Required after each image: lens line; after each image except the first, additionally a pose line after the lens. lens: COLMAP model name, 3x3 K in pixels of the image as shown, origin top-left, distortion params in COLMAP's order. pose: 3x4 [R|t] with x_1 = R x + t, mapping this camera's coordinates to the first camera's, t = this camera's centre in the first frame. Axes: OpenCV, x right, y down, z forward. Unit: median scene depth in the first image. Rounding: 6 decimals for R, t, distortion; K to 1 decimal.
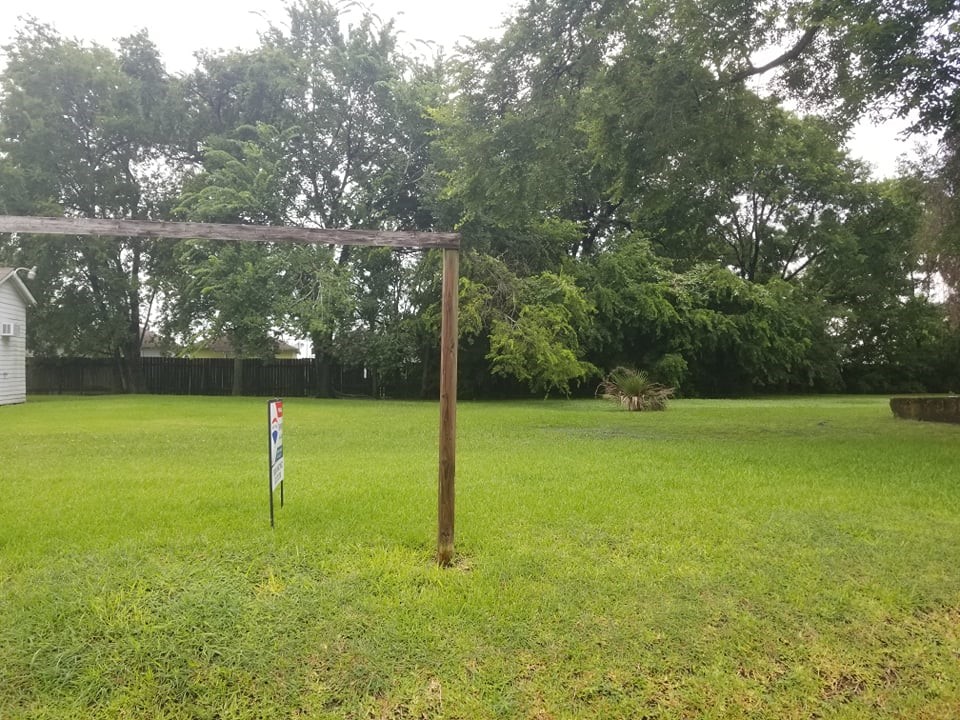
lens RADIAL K [[761.6, 0, 470.4], [0, 761.6, 361.5], [0, 0, 1]] dist [0.034437, -0.053217]
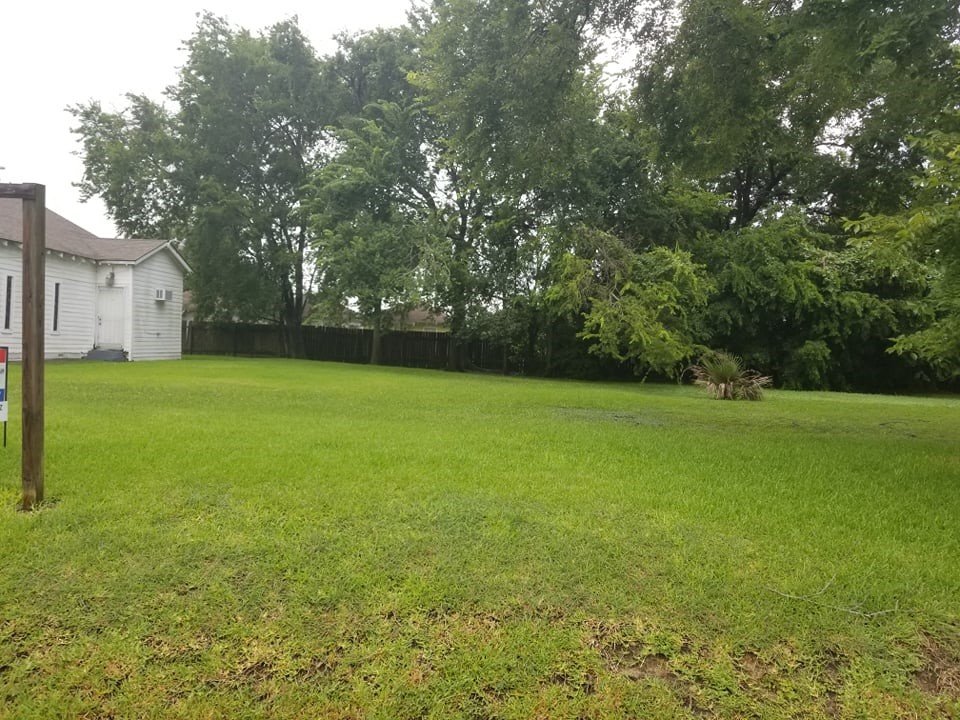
lens RADIAL K [[761.6, 0, 492.9], [0, 761.6, 370.1], [0, 0, 1]] dist [0.034437, -0.053217]
pose [[0.962078, 0.050327, -0.268090, 0.145362], [-0.040831, 0.998329, 0.040884, 0.002832], [0.269700, -0.028387, 0.962526, 0.032530]]
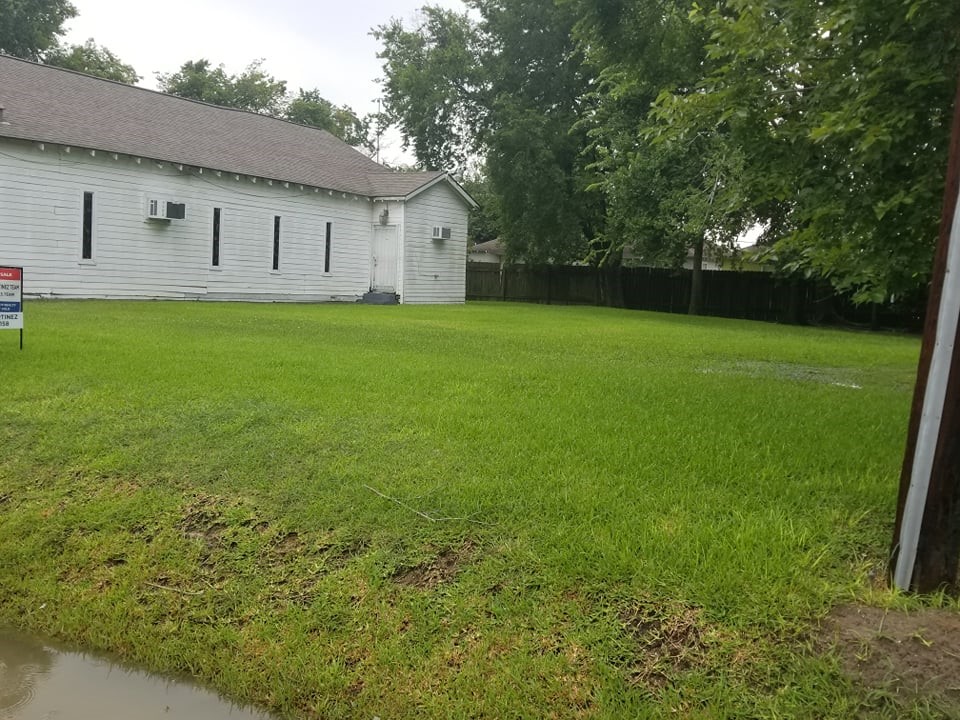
lens RADIAL K [[993.6, 0, 481.4], [0, 993.6, 364.3], [0, 0, 1]] dist [0.102554, 0.000000]
pose [[0.715702, 0.091969, -0.692324, 0.308902], [-0.036954, 0.994890, 0.093960, 0.005512], [0.697427, -0.041663, 0.715444, 0.064291]]
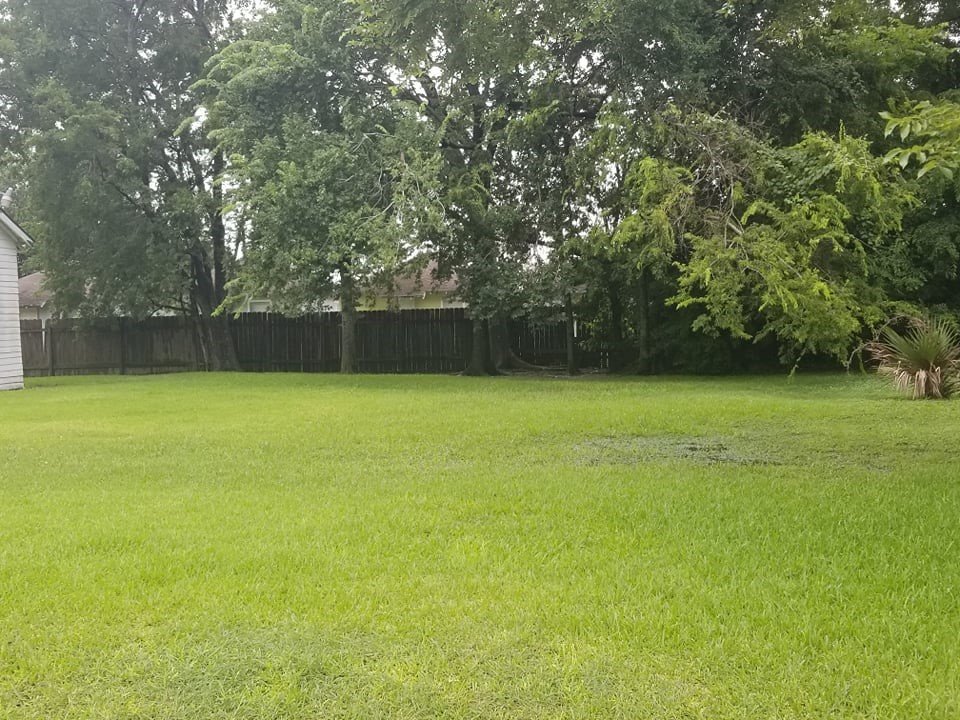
lens RADIAL K [[1326.2, 0, 467.6], [0, 1326.2, 366.1], [0, 0, 1]] dist [0.062475, 0.000000]
pose [[0.930024, -0.014569, -0.367210, 0.194572], [0.033493, 0.998416, 0.045216, -0.006024], [0.365970, -0.054351, 0.929038, 0.039135]]
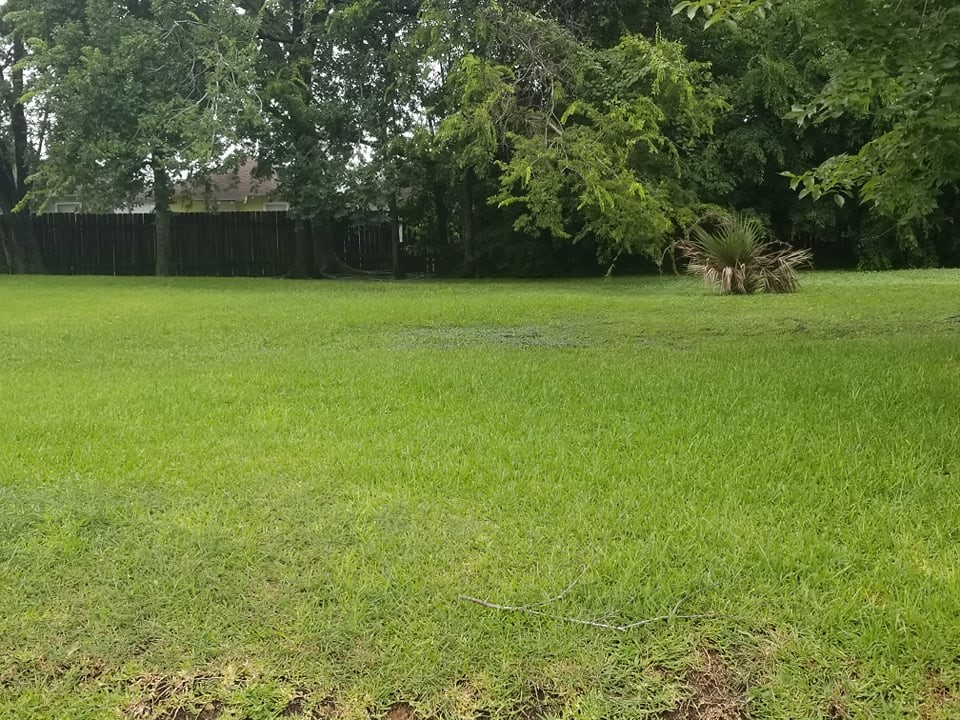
lens RADIAL K [[1326.2, 0, 513.4], [0, 1326.2, 370.0], [0, 0, 1]] dist [0.062475, 0.000000]
pose [[0.976892, 0.001177, -0.213731, 0.199262], [0.024182, 0.992955, 0.115996, 0.004314], [0.212362, -0.118484, 0.969981, 0.041324]]
